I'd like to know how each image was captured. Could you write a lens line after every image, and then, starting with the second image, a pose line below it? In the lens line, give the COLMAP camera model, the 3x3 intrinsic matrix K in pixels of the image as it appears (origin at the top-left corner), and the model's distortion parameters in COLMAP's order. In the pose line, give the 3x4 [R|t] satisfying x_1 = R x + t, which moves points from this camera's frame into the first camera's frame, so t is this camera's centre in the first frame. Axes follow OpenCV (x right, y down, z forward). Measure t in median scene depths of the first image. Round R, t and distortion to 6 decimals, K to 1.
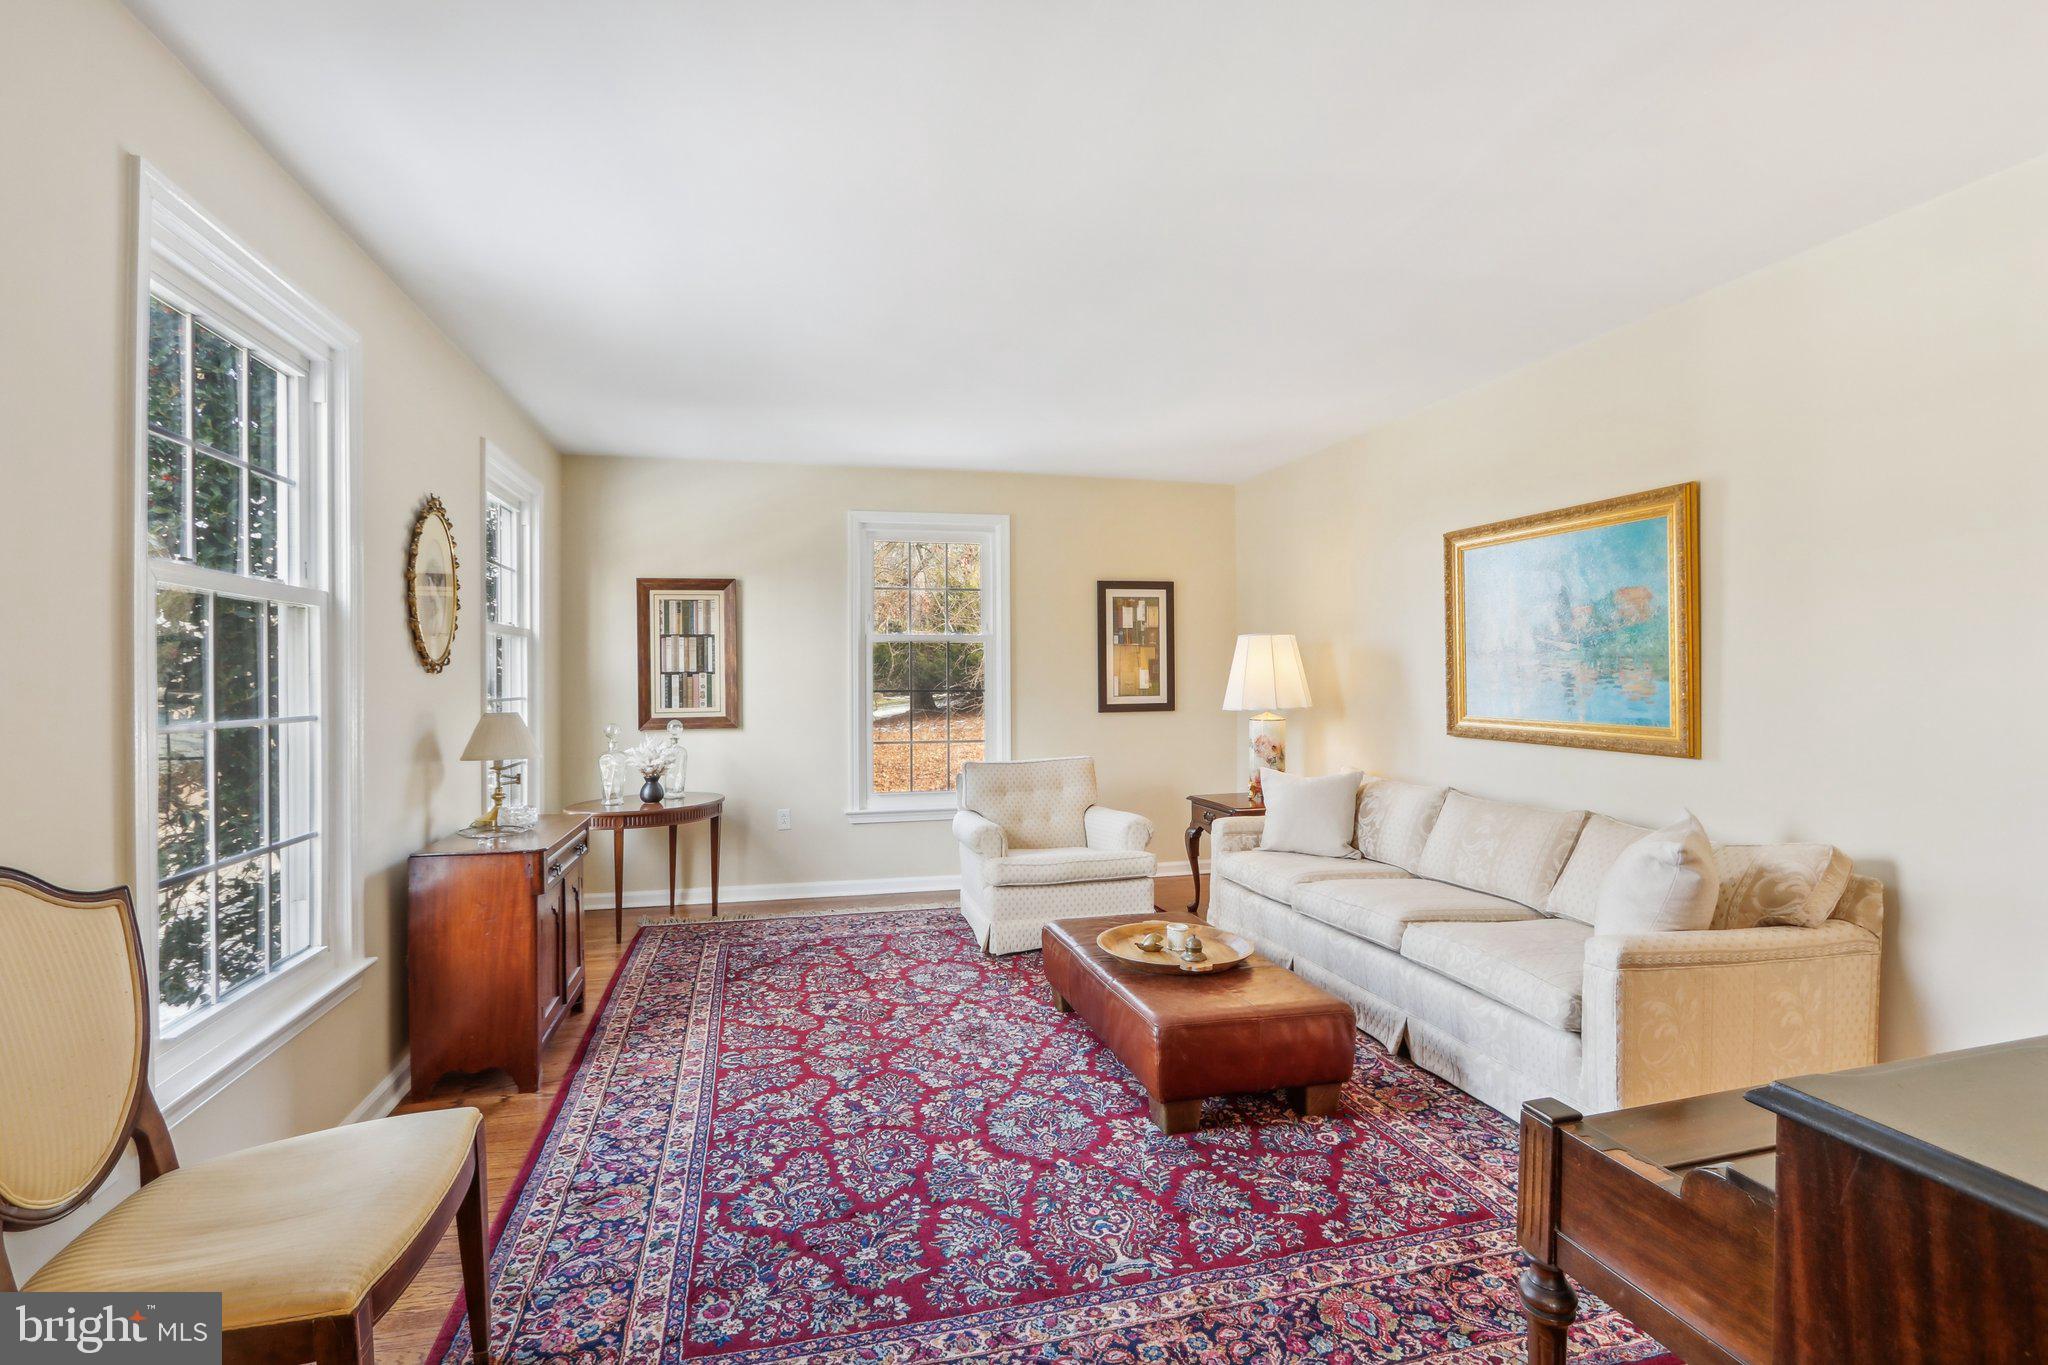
lens RADIAL K [[957.1, 0, 1025.0], [0, 957.1, 677.5], [0, 0, 1]] dist [-0.010530, 0.003889]
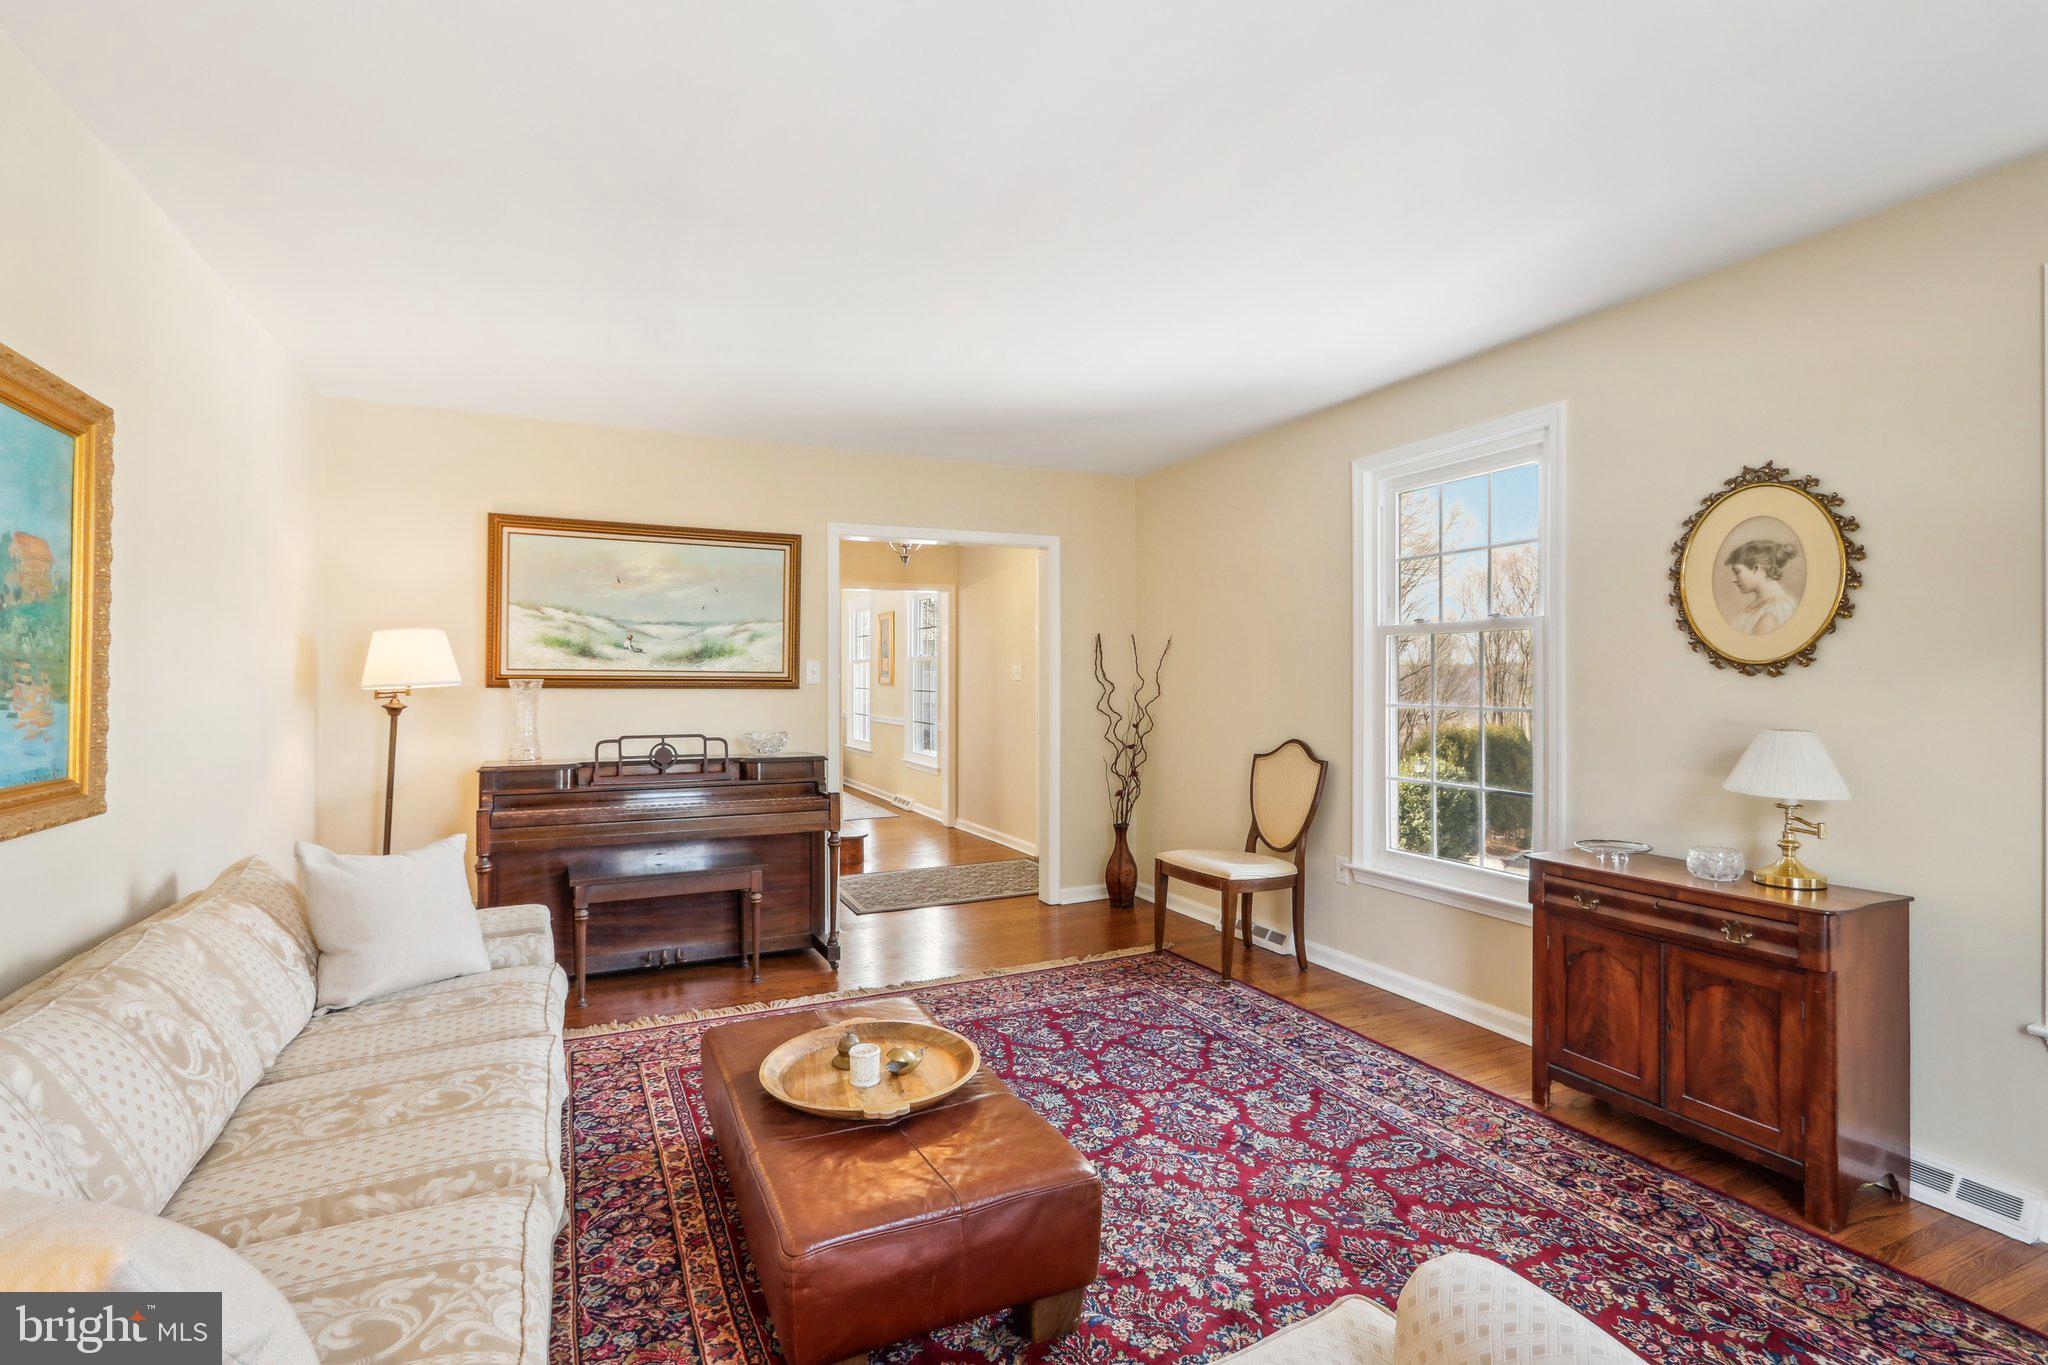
lens RADIAL K [[957.1, 0, 1025.0], [0, 957.1, 675.9], [0, 0, 1]] dist [-0.010530, 0.003889]
pose [[-0.982230, 0.004552, -0.187624, 0.199265], [0.004783, 0.999988, -0.000777, -0.010780], [0.187619, -0.001660, -0.982241, 1.954099]]
